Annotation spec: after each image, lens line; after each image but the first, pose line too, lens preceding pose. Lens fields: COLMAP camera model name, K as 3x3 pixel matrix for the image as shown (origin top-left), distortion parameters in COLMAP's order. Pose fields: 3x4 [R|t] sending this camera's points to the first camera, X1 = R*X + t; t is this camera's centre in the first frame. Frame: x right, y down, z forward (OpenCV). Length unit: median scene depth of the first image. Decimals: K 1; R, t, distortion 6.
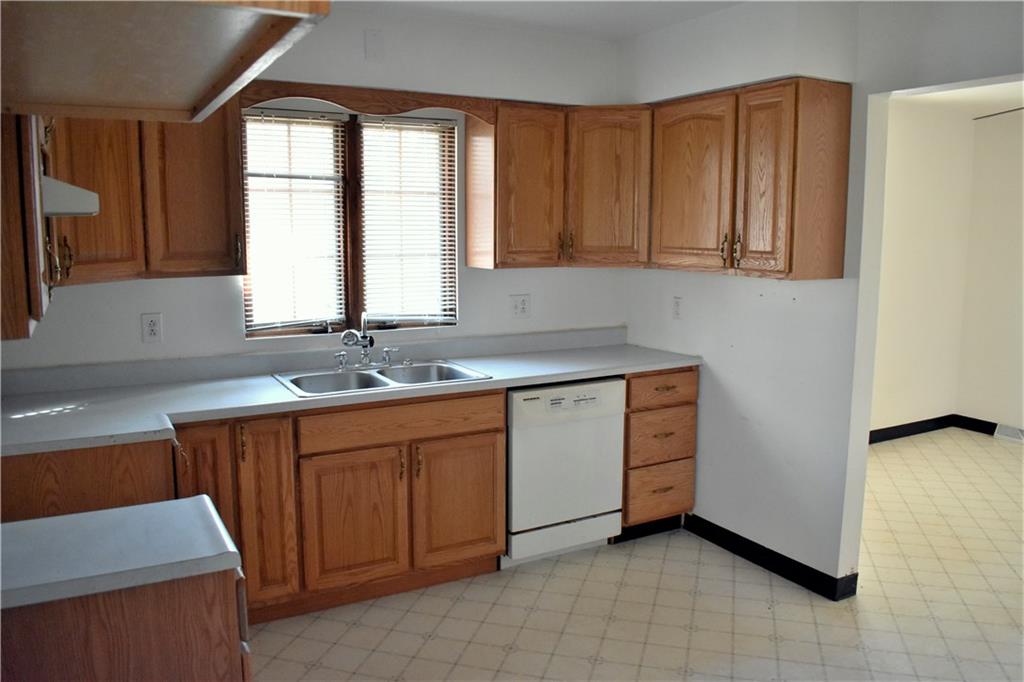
lens RADIAL K [[798.8, 0, 512.0], [0, 798.8, 341.0], [0, 0, 1]] dist [-0.090975, 0.001648]
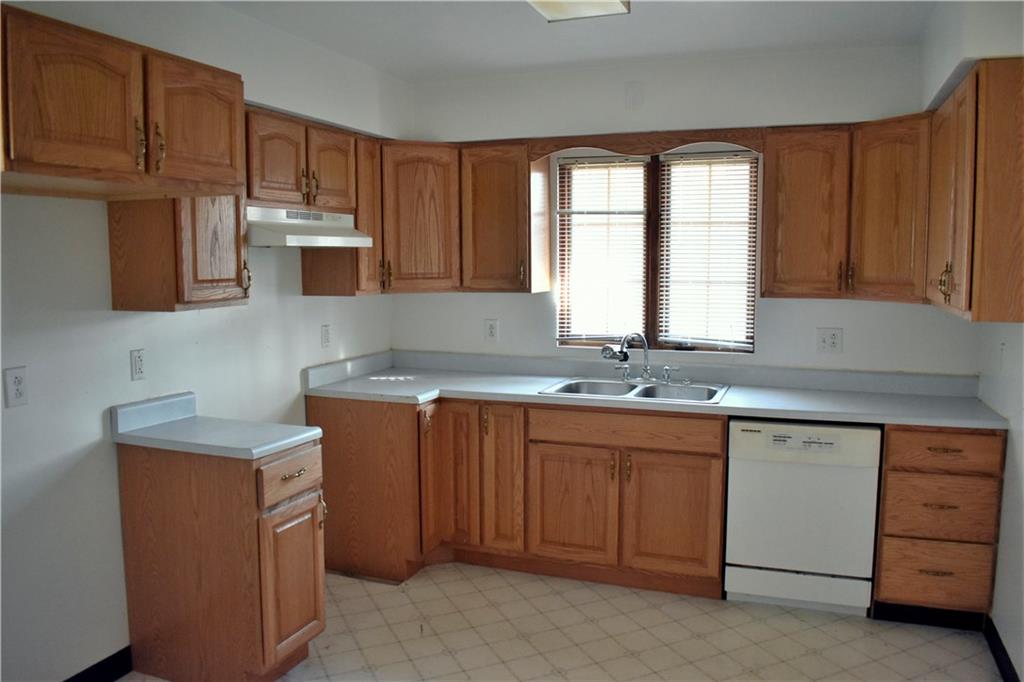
lens RADIAL K [[798.8, 0, 512.0], [0, 798.8, 341.0], [0, 0, 1]] dist [-0.090975, 0.001648]
pose [[0.641350, 0.075977, -0.763478, 0.555718], [-0.105832, 0.994333, 0.010048, -0.014925], [0.759915, 0.074356, 0.645756, 0.143602]]
